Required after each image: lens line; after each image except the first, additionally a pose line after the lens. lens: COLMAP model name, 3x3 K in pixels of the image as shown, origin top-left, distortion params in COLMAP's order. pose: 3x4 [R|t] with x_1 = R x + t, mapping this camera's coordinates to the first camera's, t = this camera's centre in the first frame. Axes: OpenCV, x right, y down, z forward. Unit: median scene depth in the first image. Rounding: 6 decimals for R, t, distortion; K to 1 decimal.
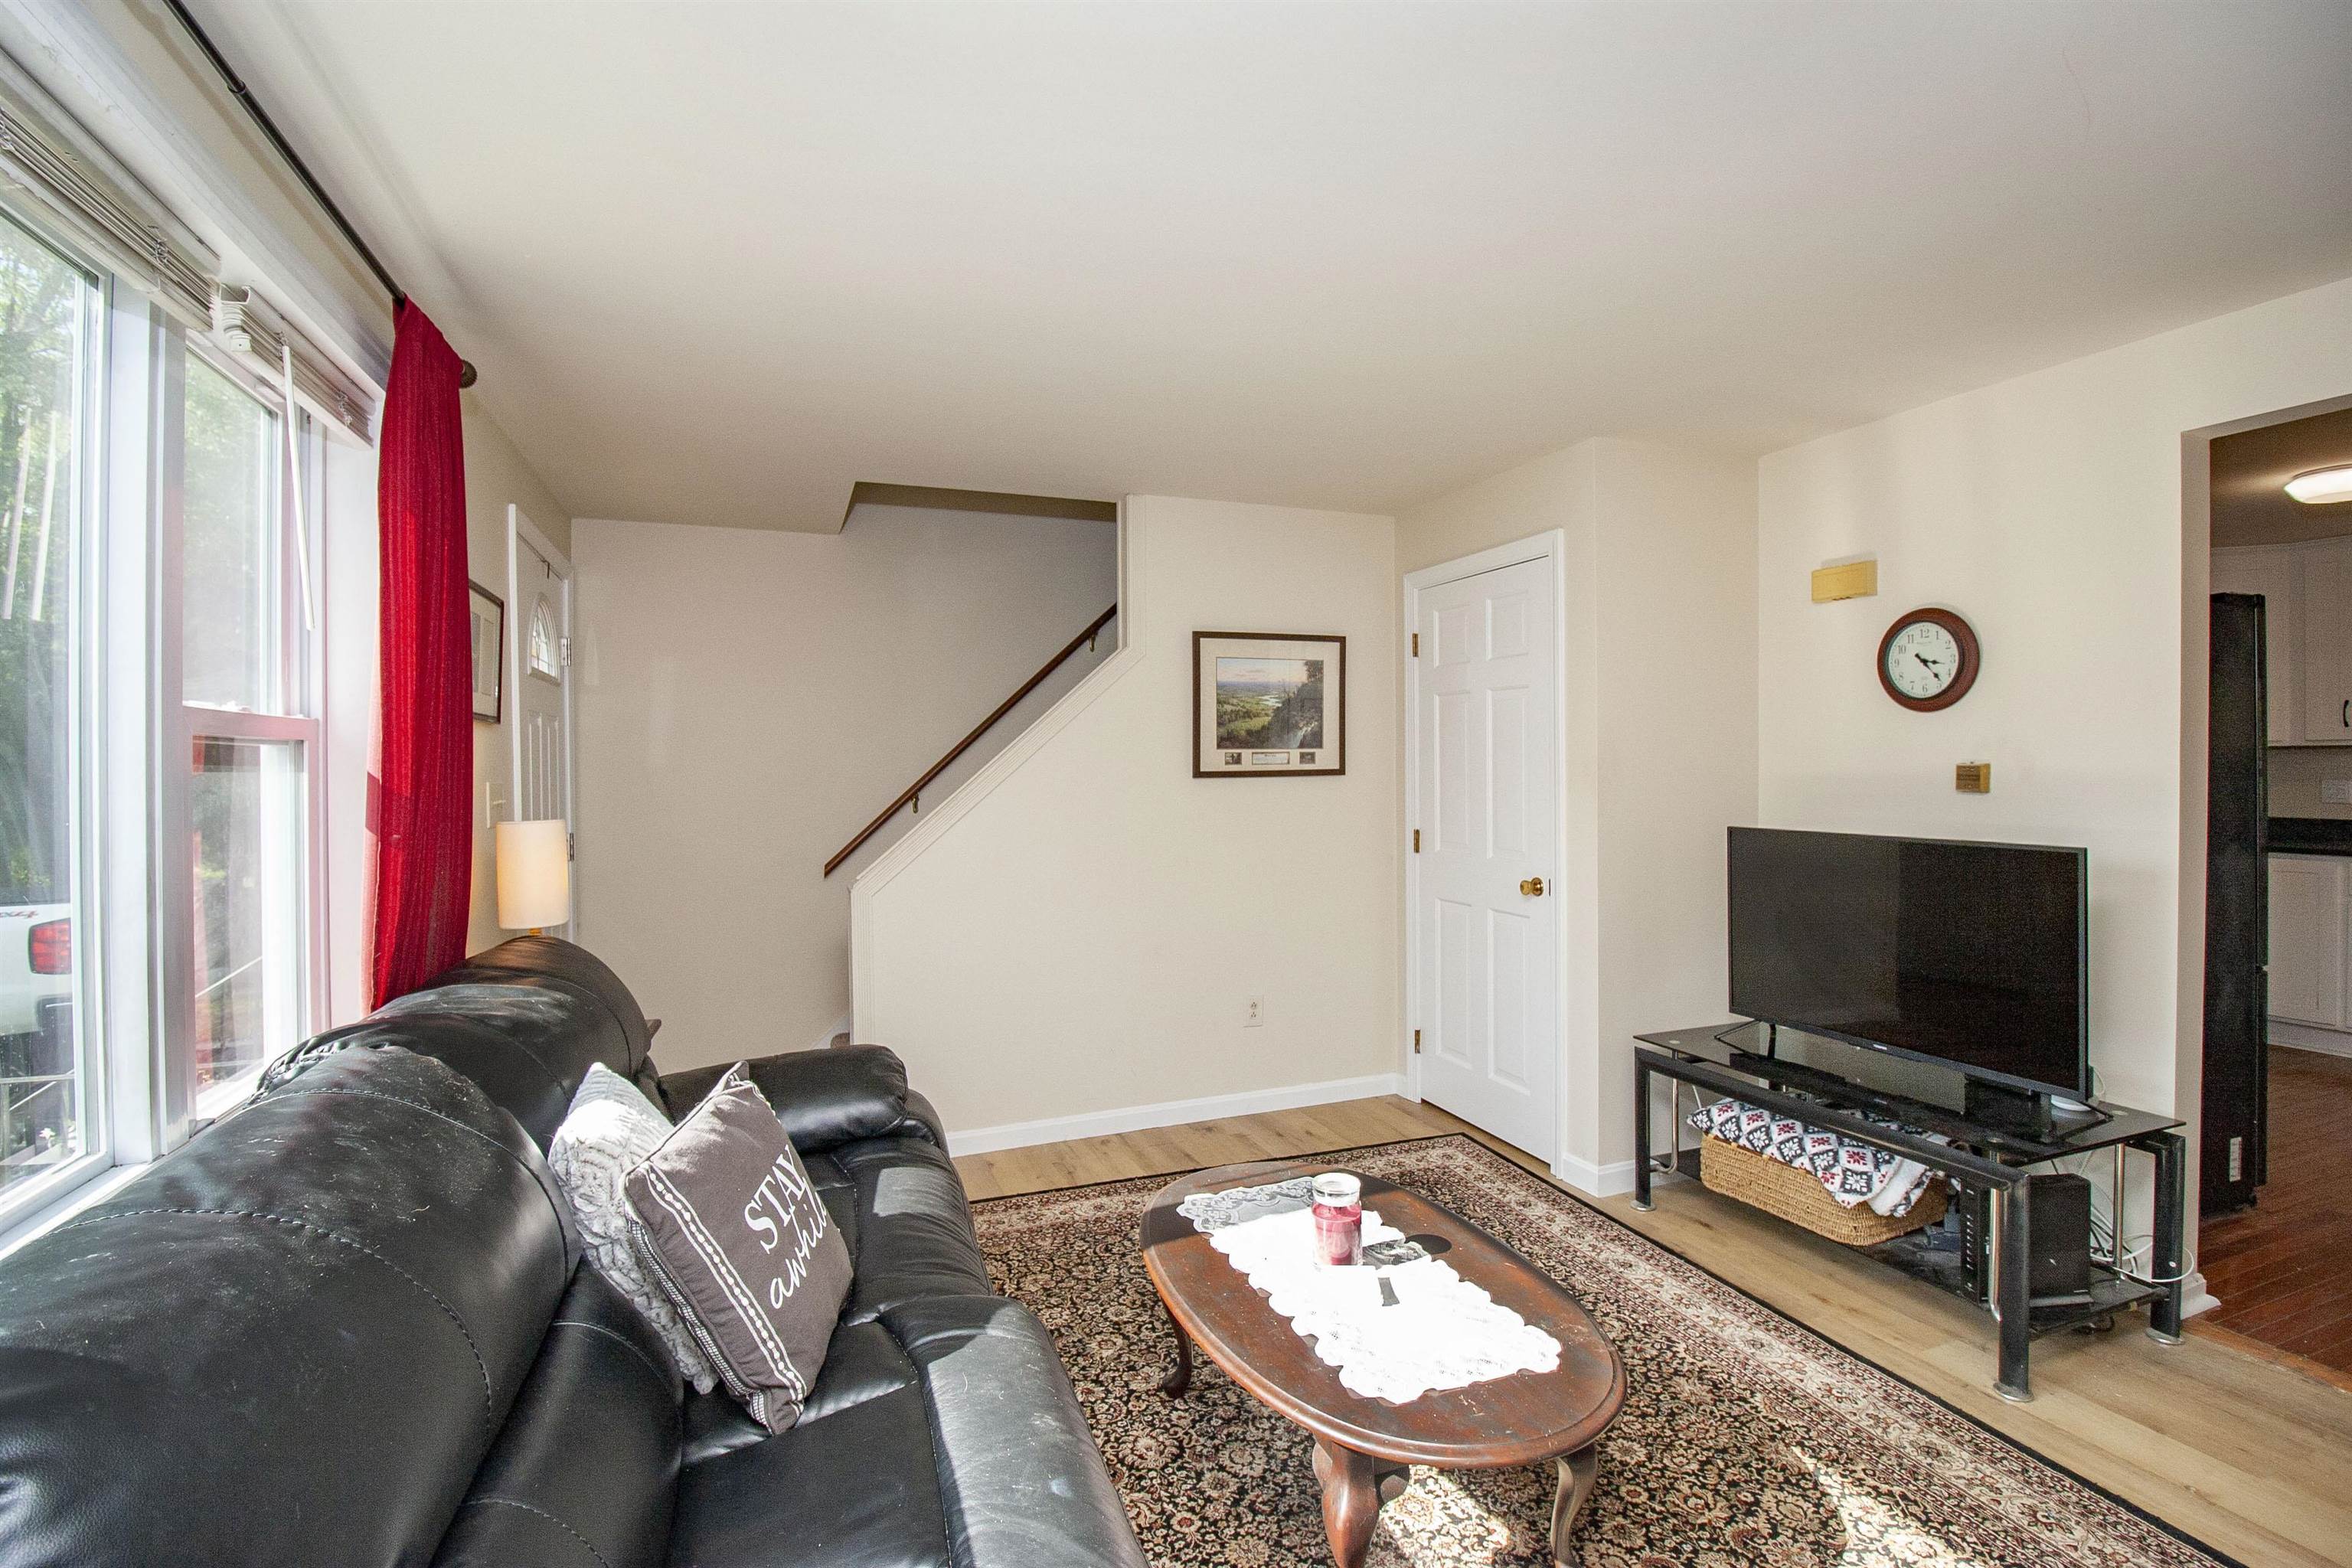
lens RADIAL K [[1080.5, 0, 1195.5], [0, 1080.5, 768.0], [0, 0, 1]] dist [0.002015, -0.016830]
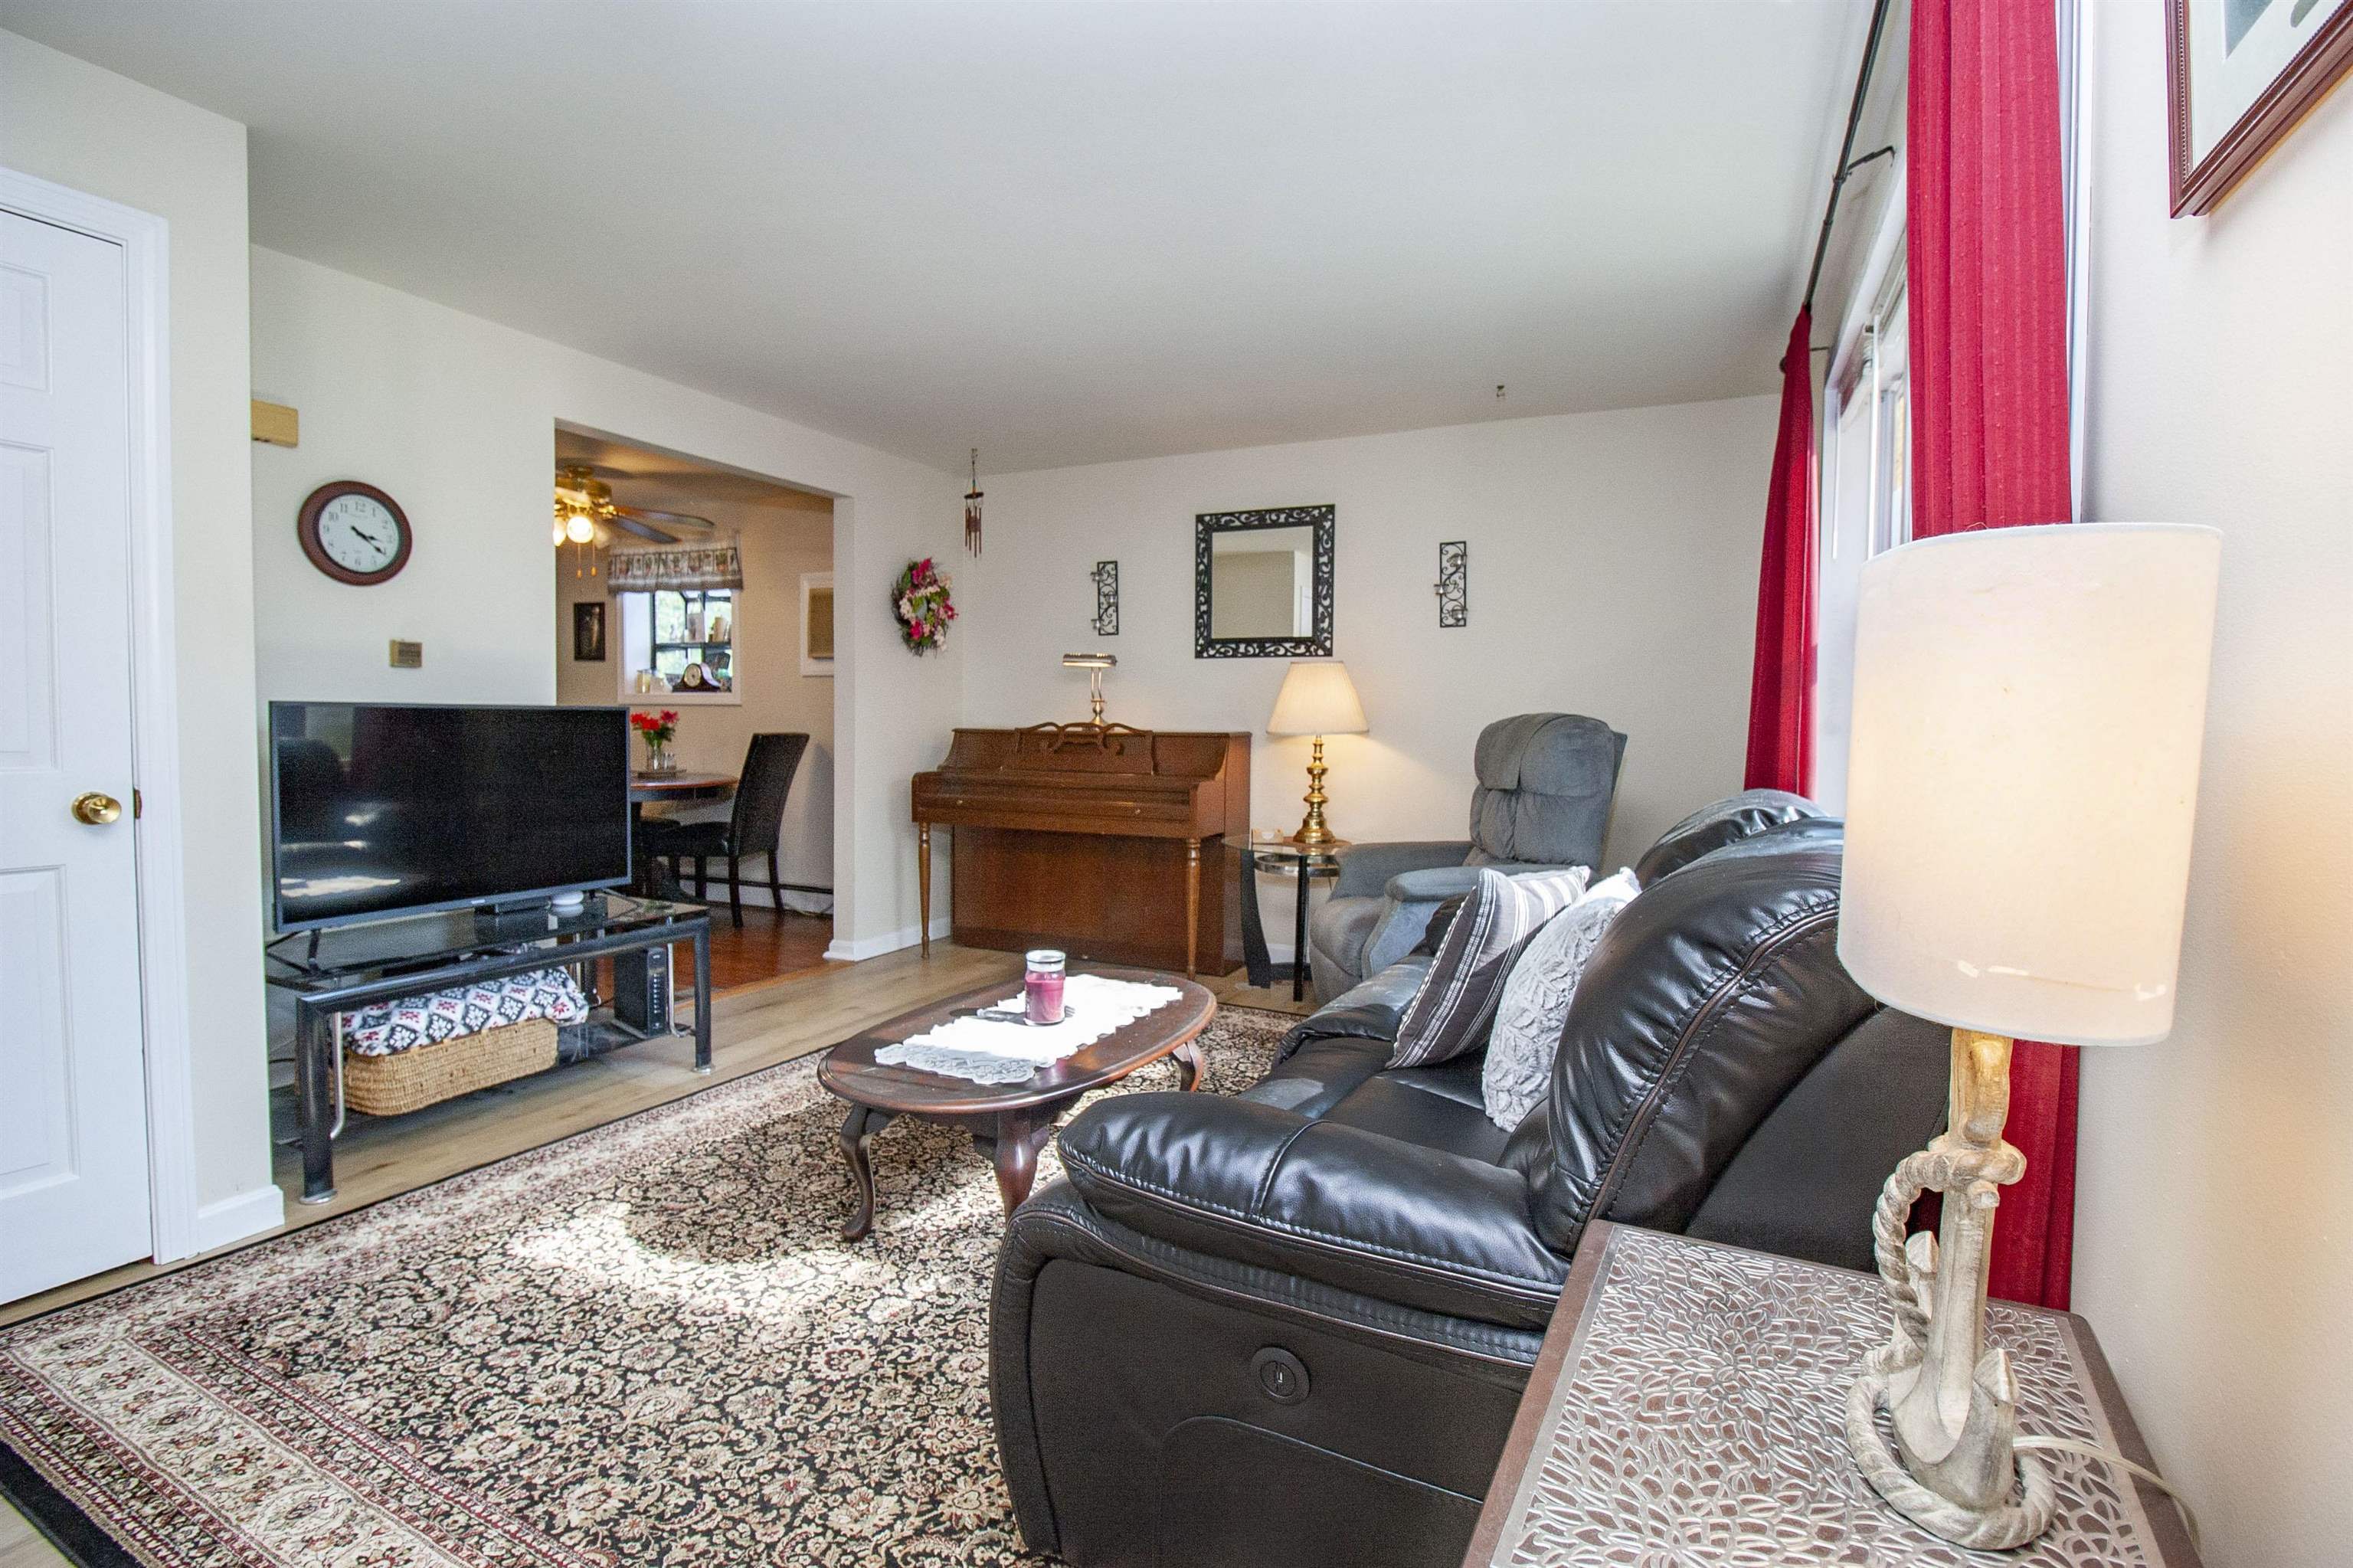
lens RADIAL K [[1075.7, 0, 1170.2], [0, 1075.7, 758.6], [0, 0, 1]] dist [-0.001676, -0.000777]
pose [[-0.664689, -0.027953, 0.746597, -0.733578], [-0.003027, 0.999392, 0.034722, 0.091515], [-0.747114, 0.020819, -0.664370, 1.415520]]
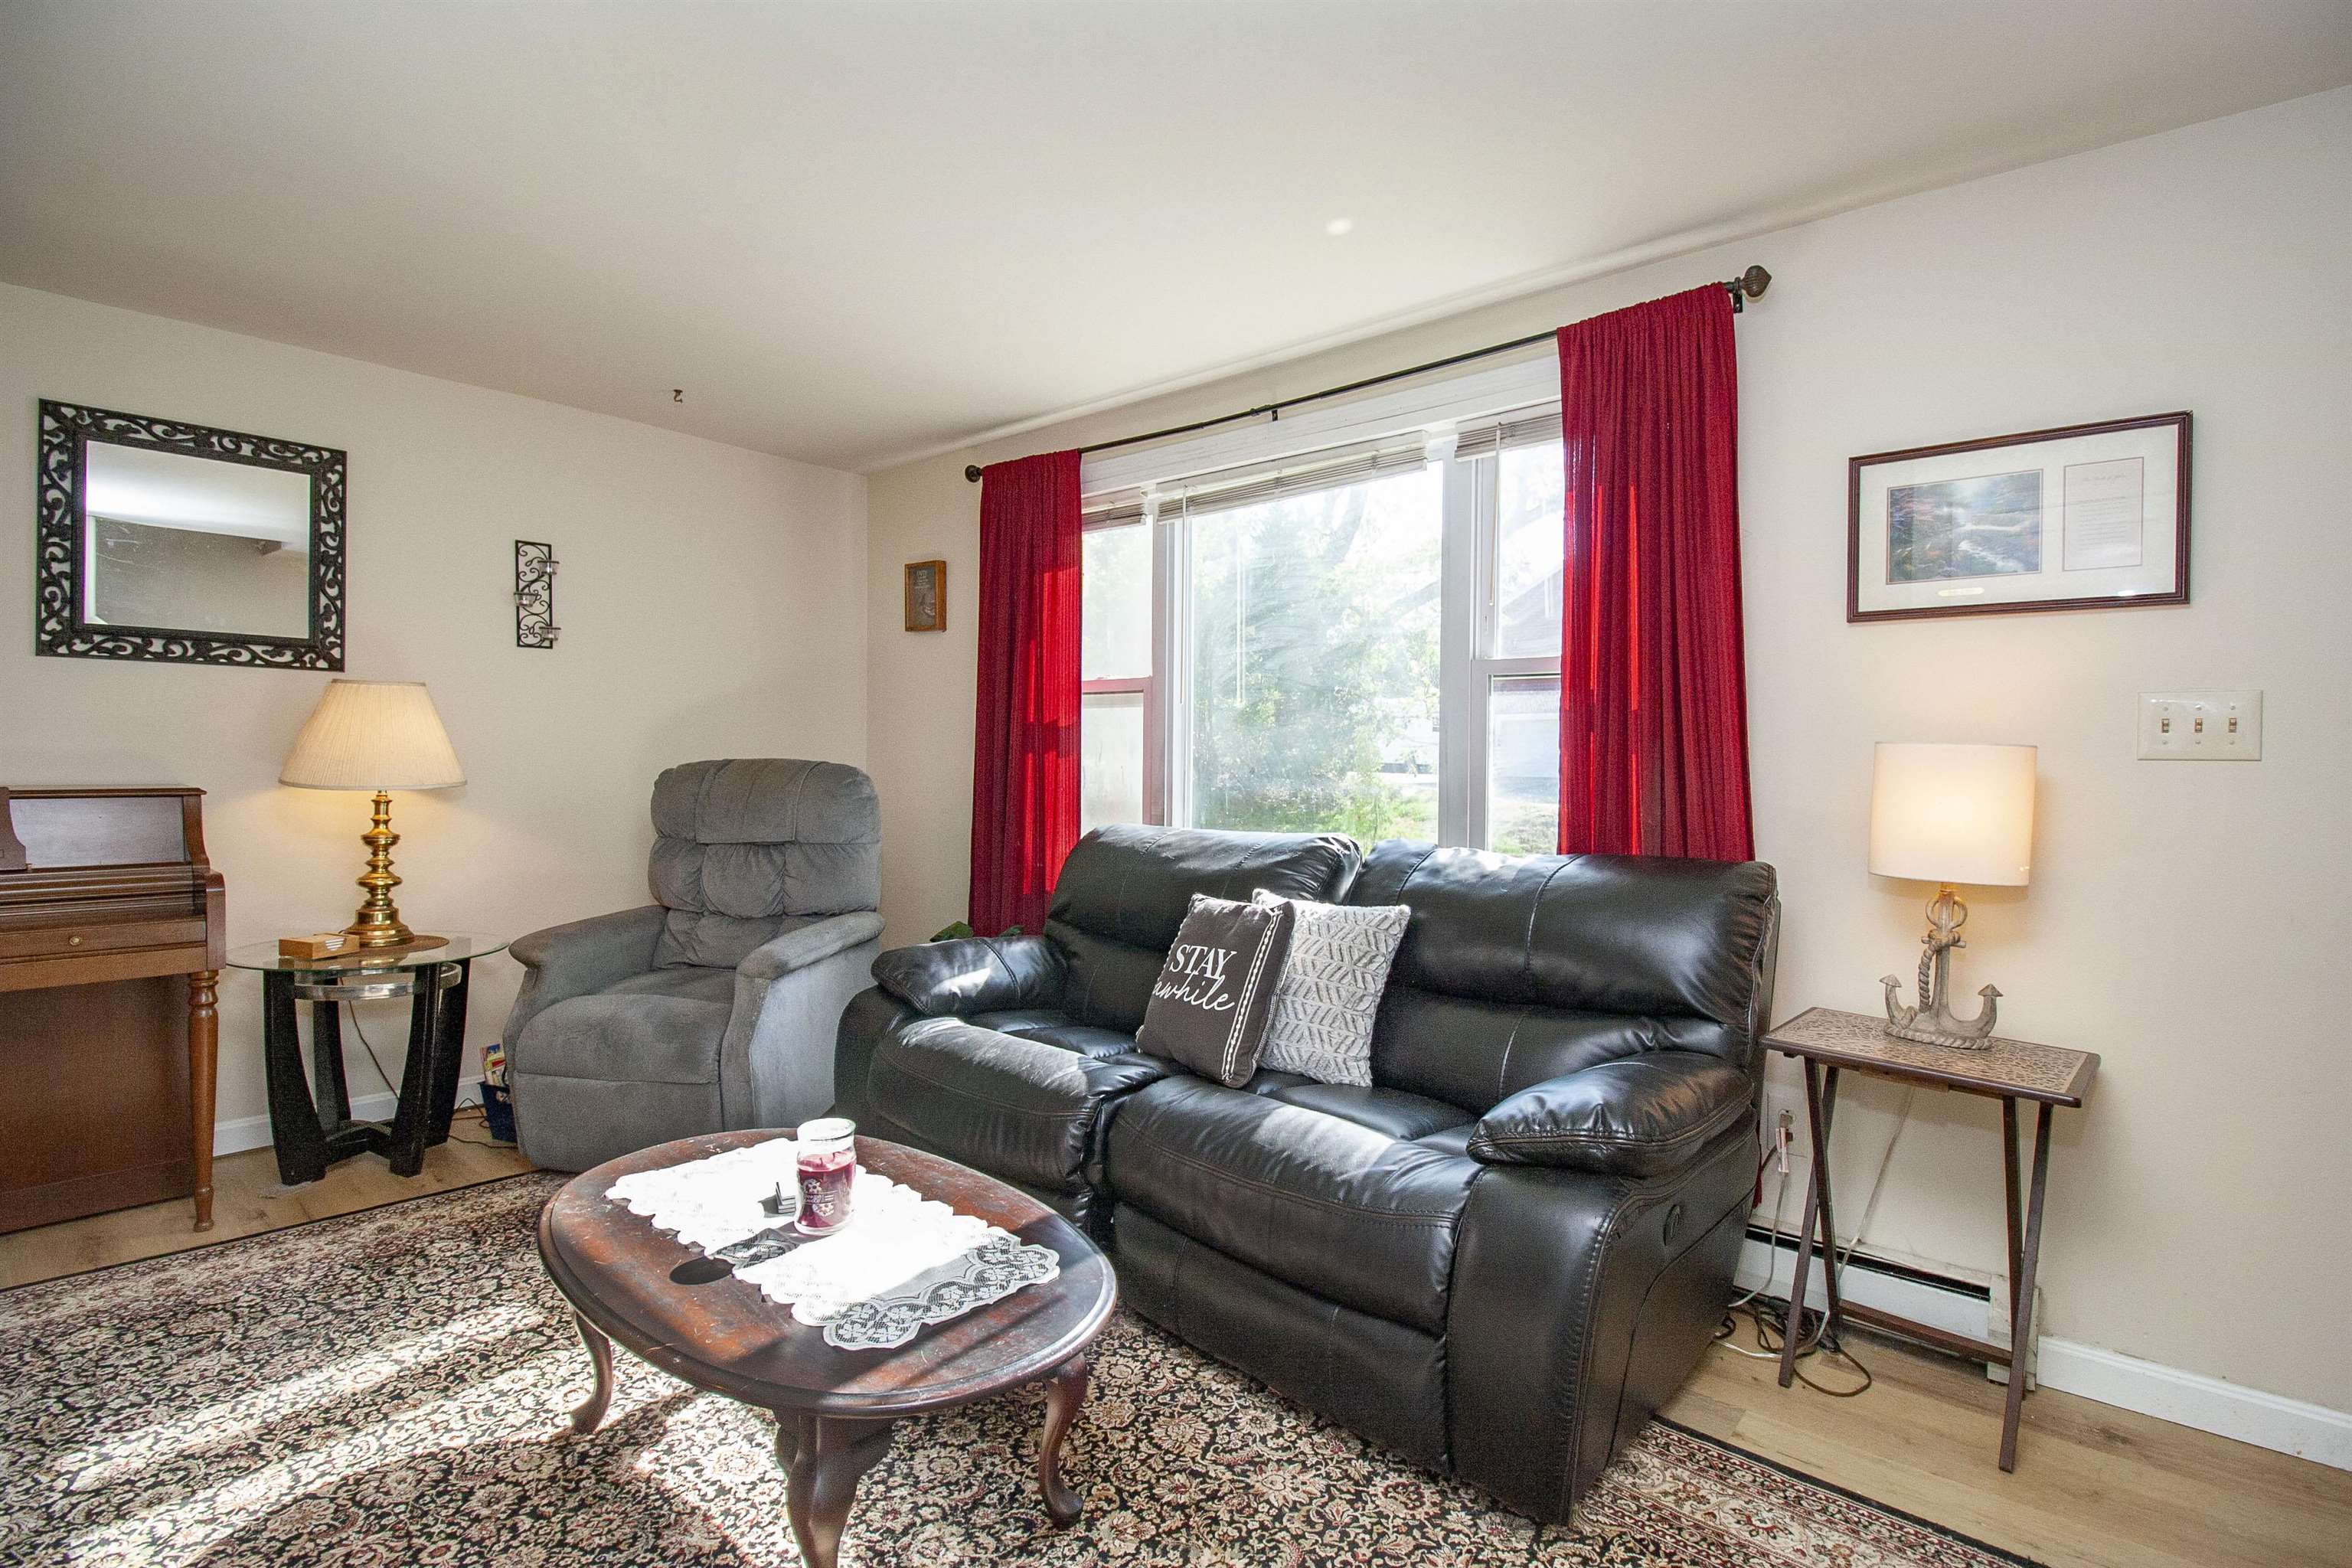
lens RADIAL K [[1080.5, 0, 1195.5], [0, 1080.5, 768.0], [0, 0, 1]] dist [0.002015, -0.016830]
pose [[-0.886994, 0.002969, -0.461771, 0.220606], [-0.005867, 0.999826, 0.017699, 0.062562], [0.461744, 0.018408, -0.886822, 1.572162]]
